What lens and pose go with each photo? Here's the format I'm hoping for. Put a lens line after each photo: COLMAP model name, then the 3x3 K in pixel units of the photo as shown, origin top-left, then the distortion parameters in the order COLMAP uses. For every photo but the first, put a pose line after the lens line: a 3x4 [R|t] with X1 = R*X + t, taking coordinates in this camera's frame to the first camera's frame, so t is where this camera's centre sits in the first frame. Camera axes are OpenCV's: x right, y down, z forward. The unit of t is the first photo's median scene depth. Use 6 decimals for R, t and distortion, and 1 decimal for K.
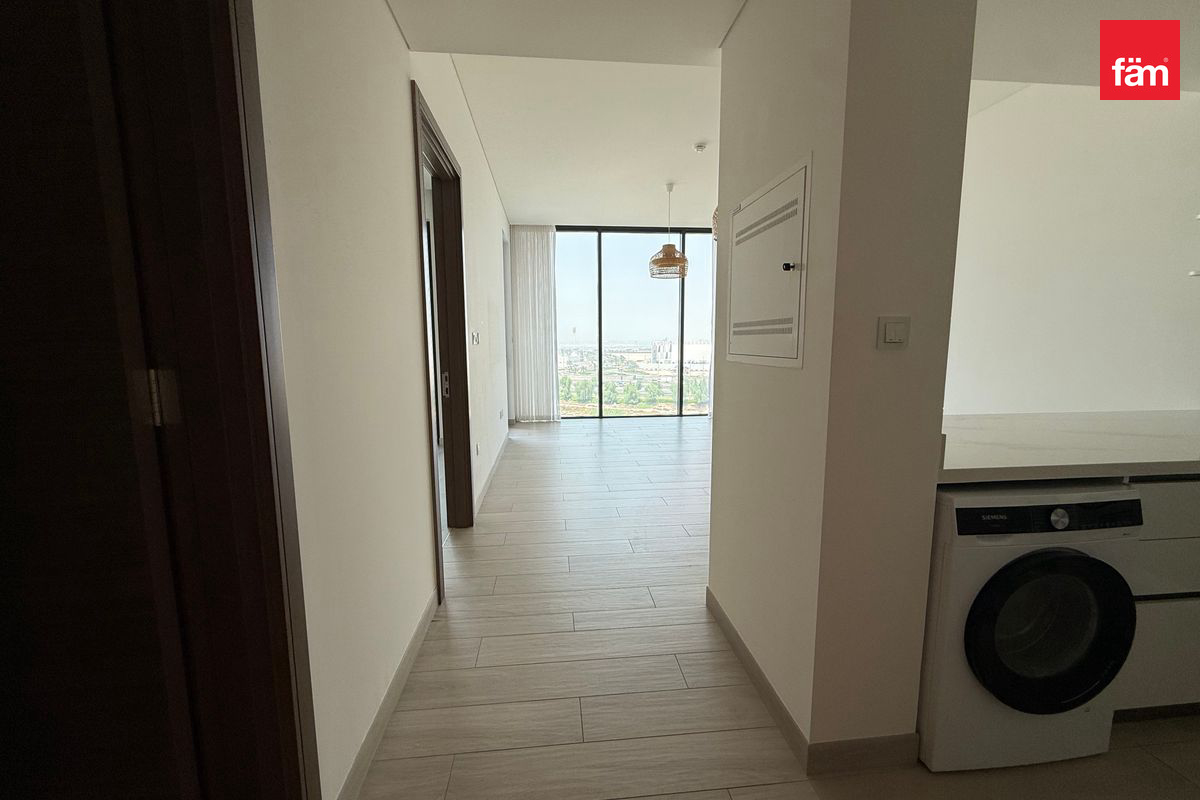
lens RADIAL K [[478.7, 0, 595.8], [0, 478.7, 409.9], [0, 0, 1]] dist [-0.002041, -0.000155]
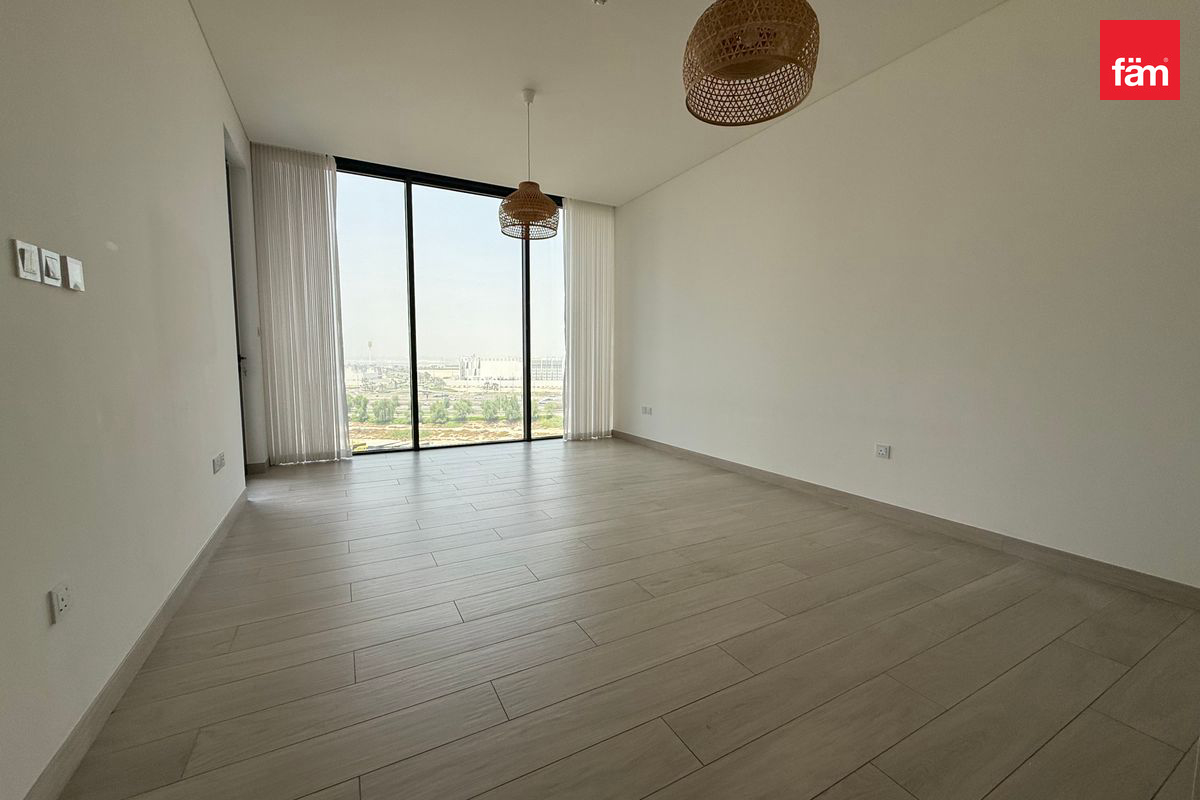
lens RADIAL K [[478.7, 0, 596.8], [0, 478.7, 401.5], [0, 0, 1]] dist [-0.002041, -0.000155]
pose [[0.922513, -0.023560, 0.385247, -0.013663], [0.043704, 0.998092, -0.043614, -0.013569], [-0.383484, 0.057072, 0.921782, 0.271273]]
